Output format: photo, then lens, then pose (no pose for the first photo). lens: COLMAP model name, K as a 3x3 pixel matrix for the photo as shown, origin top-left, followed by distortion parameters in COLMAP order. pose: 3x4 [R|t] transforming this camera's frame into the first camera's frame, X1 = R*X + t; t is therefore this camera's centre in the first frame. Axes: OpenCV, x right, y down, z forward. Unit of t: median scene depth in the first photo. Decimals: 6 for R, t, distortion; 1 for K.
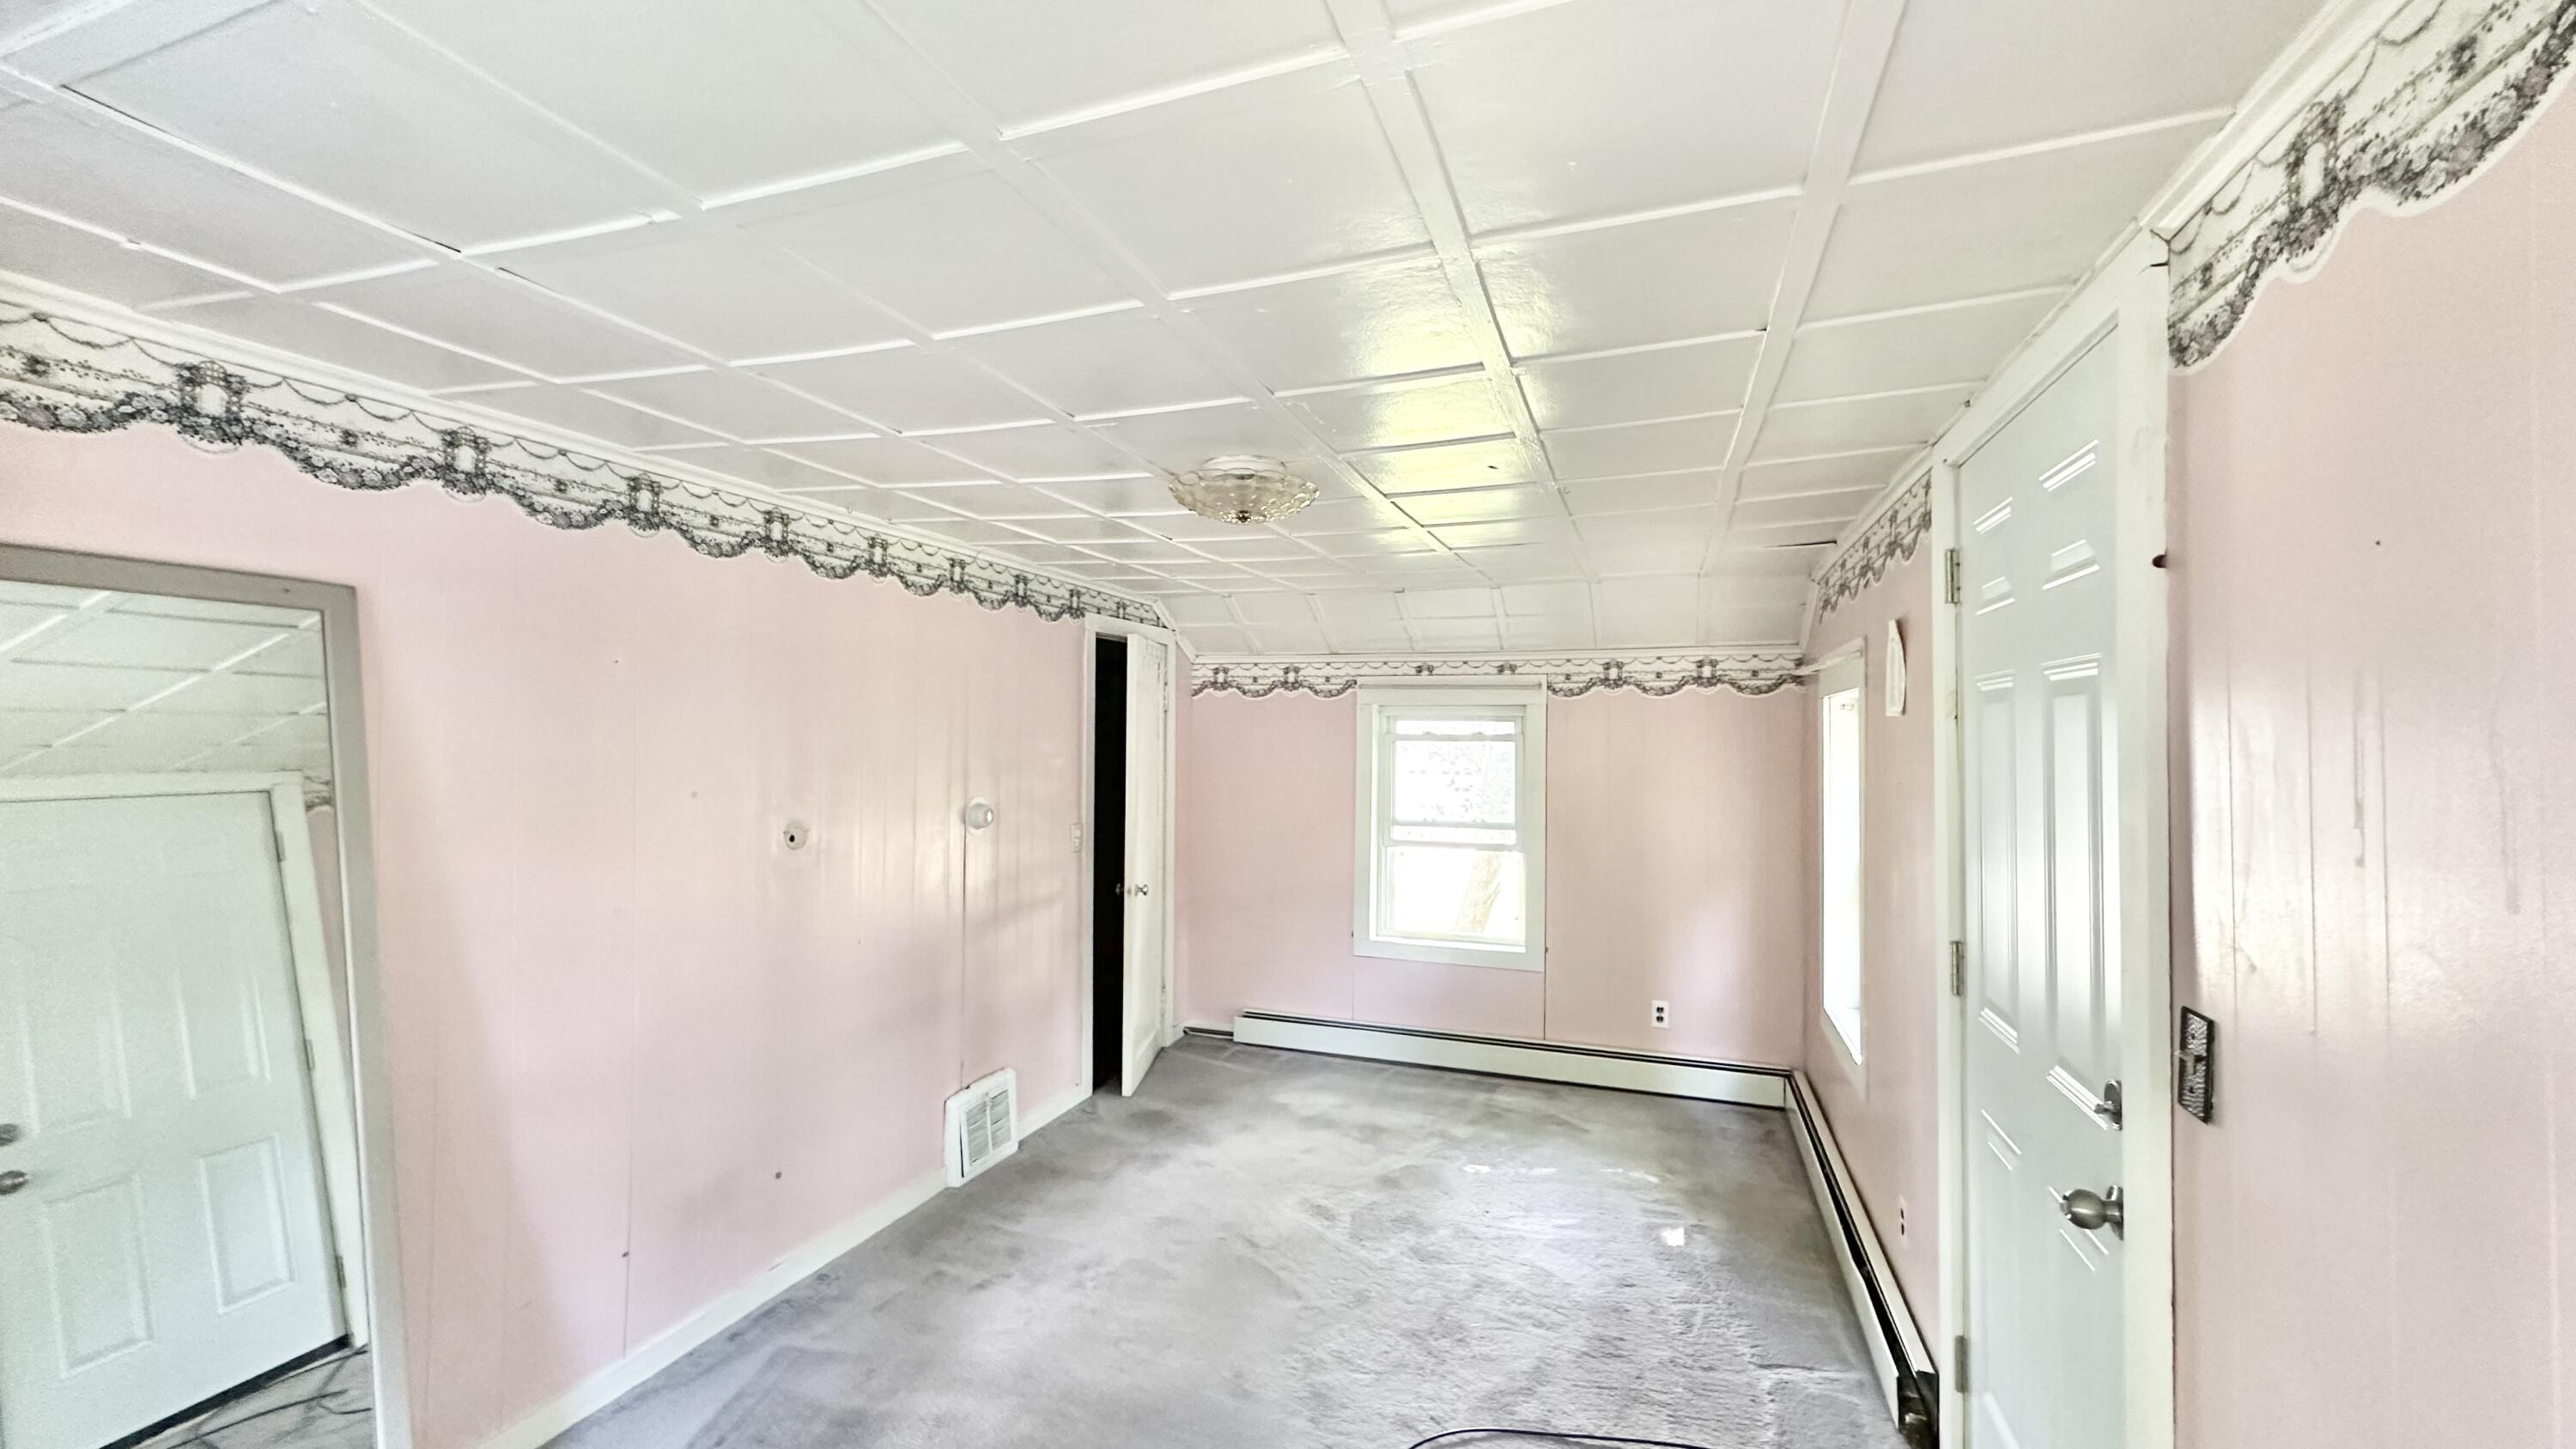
lens RADIAL K [[1031.5, 0, 1288.0], [0, 1031.5, 724.5], [0, 0, 1]] dist [-0.002030, 0.000220]
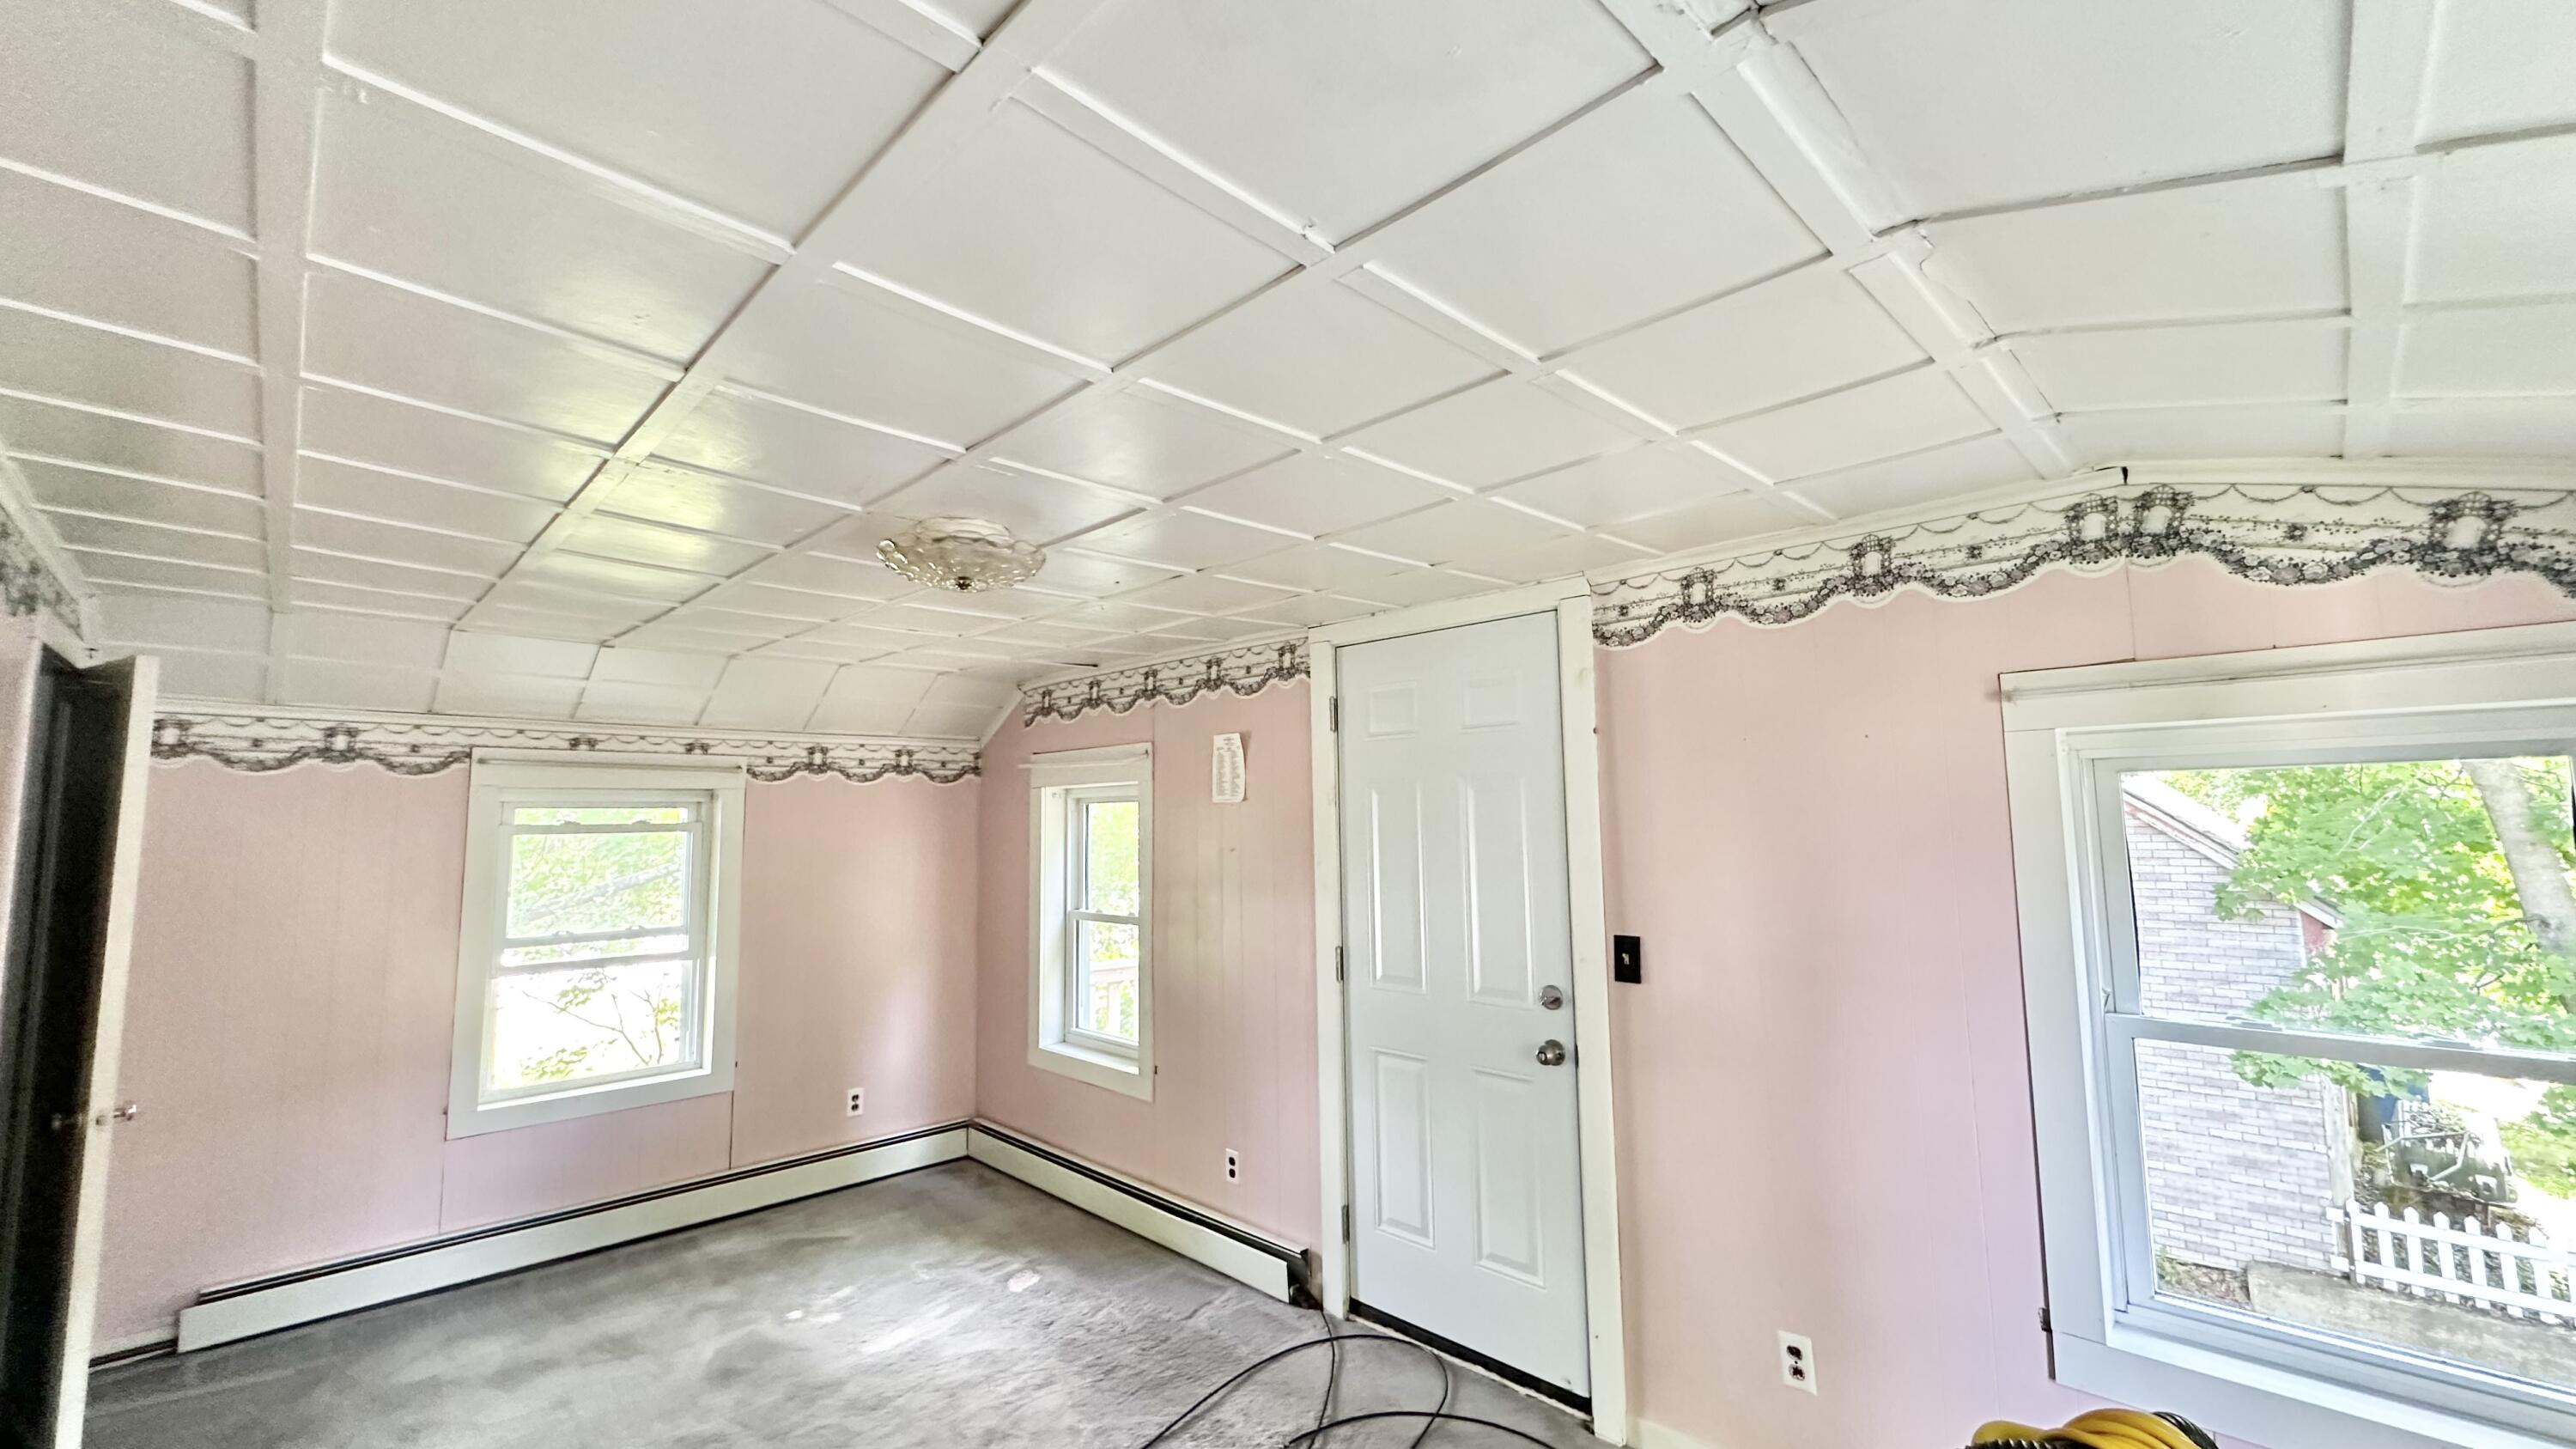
lens RADIAL K [[1031.5, 0, 1288.0], [0, 1031.5, 724.5], [0, 0, 1]] dist [-0.002030, 0.000220]
pose [[0.426452, 0.070364, 0.901769, -0.388853], [0.005888, 0.996732, -0.080559, -0.000297], [-0.904491, 0.039664, 0.424644, 0.185334]]
